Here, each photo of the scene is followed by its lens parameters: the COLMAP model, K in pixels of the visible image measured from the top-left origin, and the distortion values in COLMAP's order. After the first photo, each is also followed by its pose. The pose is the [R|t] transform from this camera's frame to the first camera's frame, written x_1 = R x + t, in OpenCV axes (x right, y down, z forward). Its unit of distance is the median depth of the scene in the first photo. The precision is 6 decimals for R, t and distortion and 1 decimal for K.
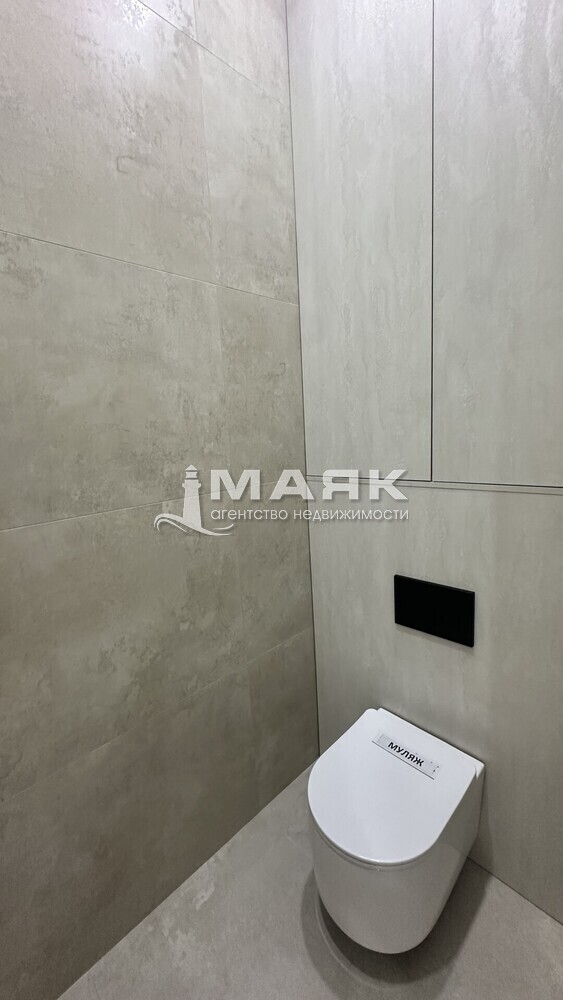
lens RADIAL K [[399.0, 0, 281.8], [0, 399.0, 499.6], [0, 0, 1]] dist [-0.004236, 0.000472]
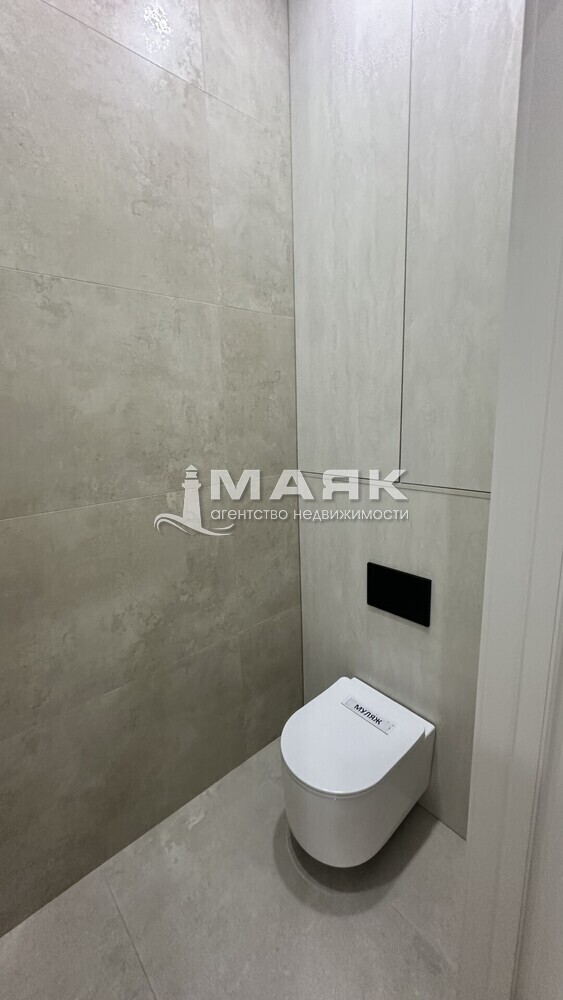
lens RADIAL K [[399.0, 0, 281.9], [0, 399.0, 498.9], [0, 0, 1]] dist [-0.004236, 0.000472]
pose [[0.998387, 0.033732, -0.045667, 0.096597], [-0.031890, 0.998672, 0.040473, -0.035988], [0.046972, -0.038952, 0.998136, -0.169016]]
